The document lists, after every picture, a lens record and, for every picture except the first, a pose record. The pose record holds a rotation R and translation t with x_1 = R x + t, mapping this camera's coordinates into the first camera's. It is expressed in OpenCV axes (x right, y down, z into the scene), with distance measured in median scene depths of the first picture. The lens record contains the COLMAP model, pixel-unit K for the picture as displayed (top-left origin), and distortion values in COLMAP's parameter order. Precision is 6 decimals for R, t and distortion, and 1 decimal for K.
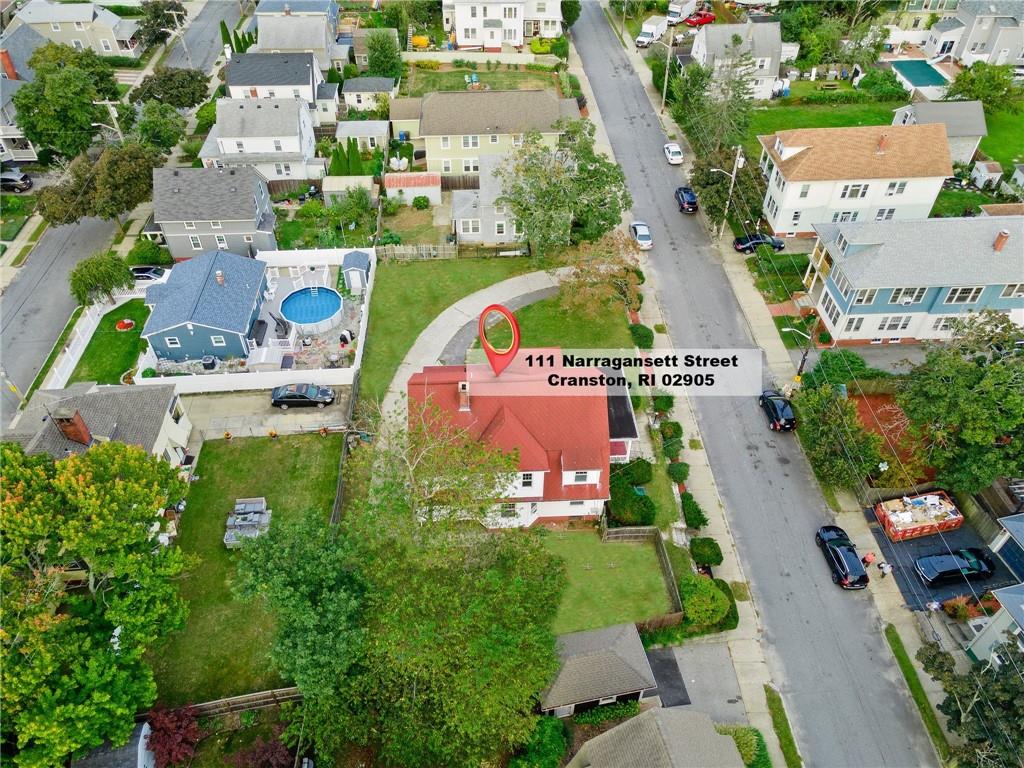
lens RADIAL K [[743.9, 0, 509.5], [0, 743.9, 379.7], [0, 0, 1]] dist [0.025456, 0.014904]
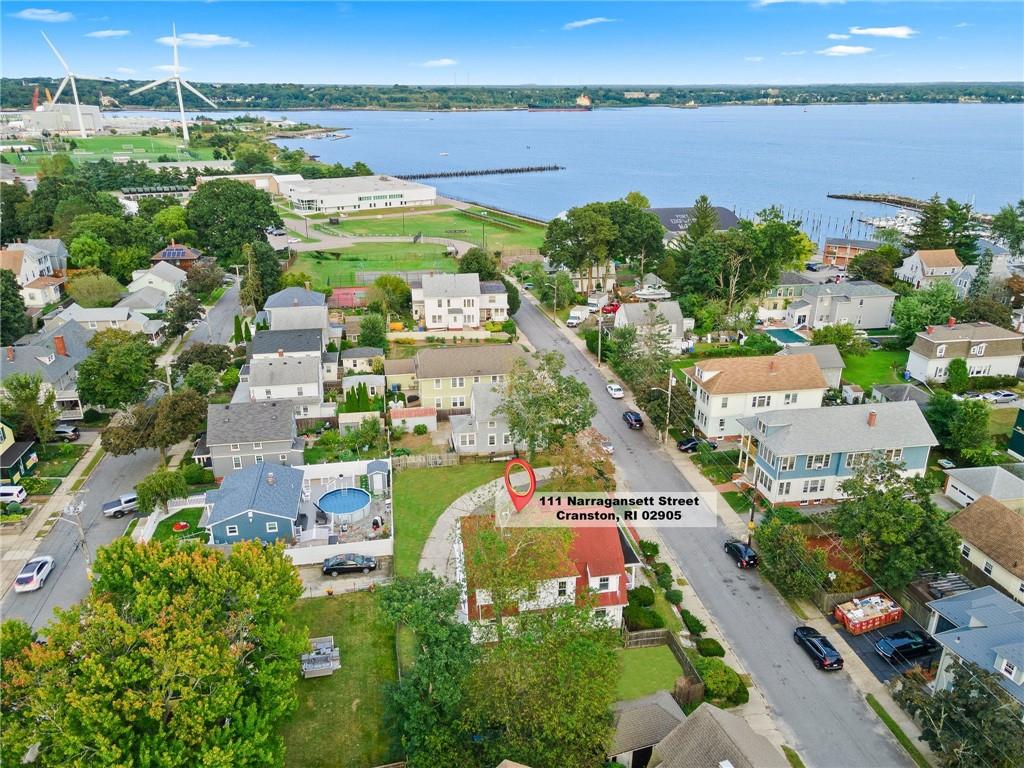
lens RADIAL K [[743.9, 0, 509.5], [0, 743.9, 379.7], [0, 0, 1]] dist [0.025456, 0.014904]
pose [[0.992994, -0.038574, 0.111696, -0.112962], [0.078798, 0.920540, -0.382618, 0.170006], [-0.088061, 0.388739, 0.917130, -0.158628]]
